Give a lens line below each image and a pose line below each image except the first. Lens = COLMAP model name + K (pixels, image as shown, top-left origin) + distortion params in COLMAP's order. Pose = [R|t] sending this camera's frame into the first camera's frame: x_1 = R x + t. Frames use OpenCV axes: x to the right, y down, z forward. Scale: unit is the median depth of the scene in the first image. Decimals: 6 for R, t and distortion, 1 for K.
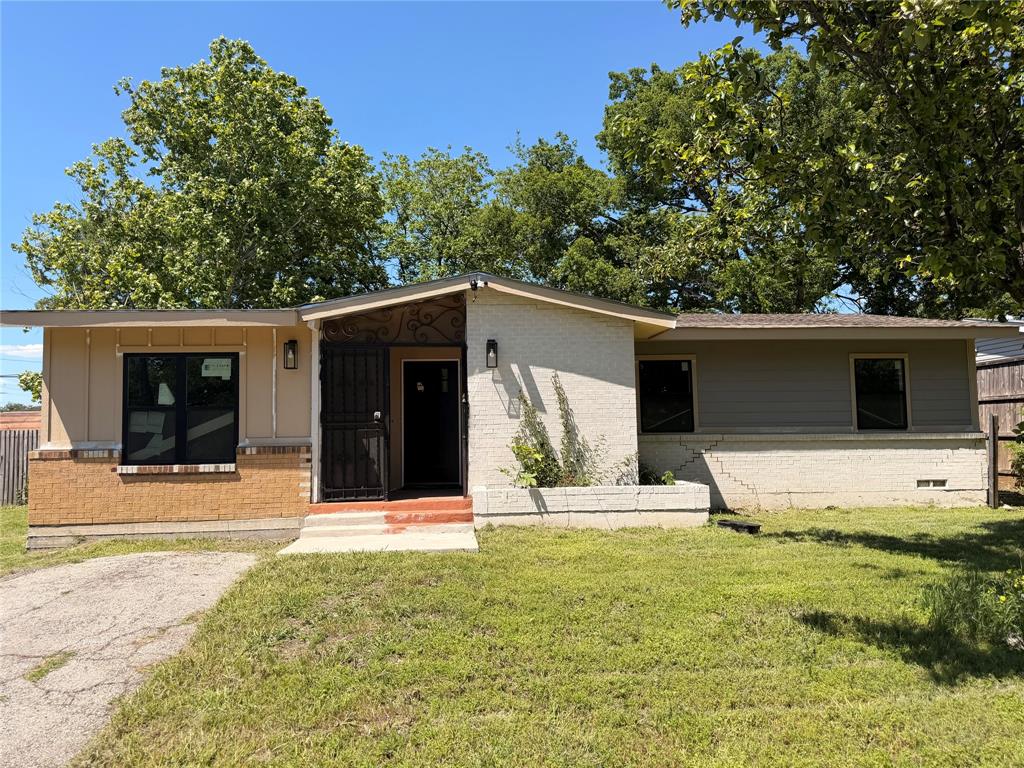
lens RADIAL K [[731.8, 0, 514.0], [0, 731.8, 383.6], [0, 0, 1]] dist [0.039027, -0.017774]
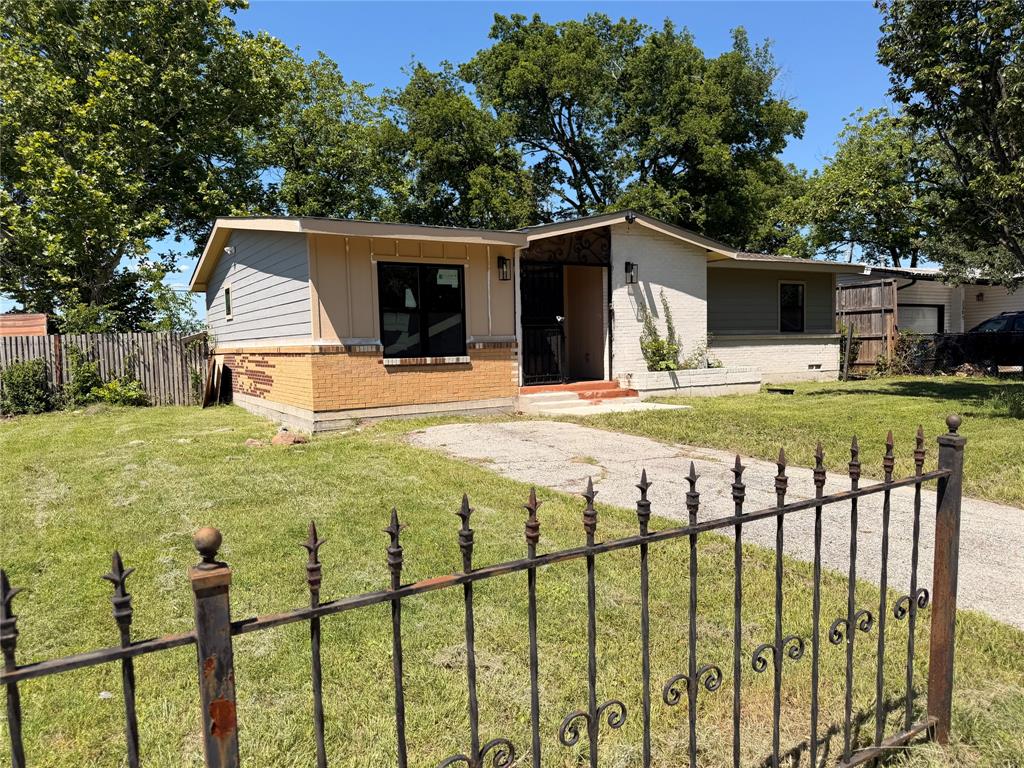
lens RADIAL K [[731.8, 0, 509.1], [0, 731.8, 381.3], [0, 0, 1]] dist [0.039027, -0.017774]
pose [[0.904799, -0.027884, 0.424925, -0.826450], [-0.018088, 0.994437, 0.103769, 0.021867], [-0.425455, -0.101576, 0.899261, -0.133476]]
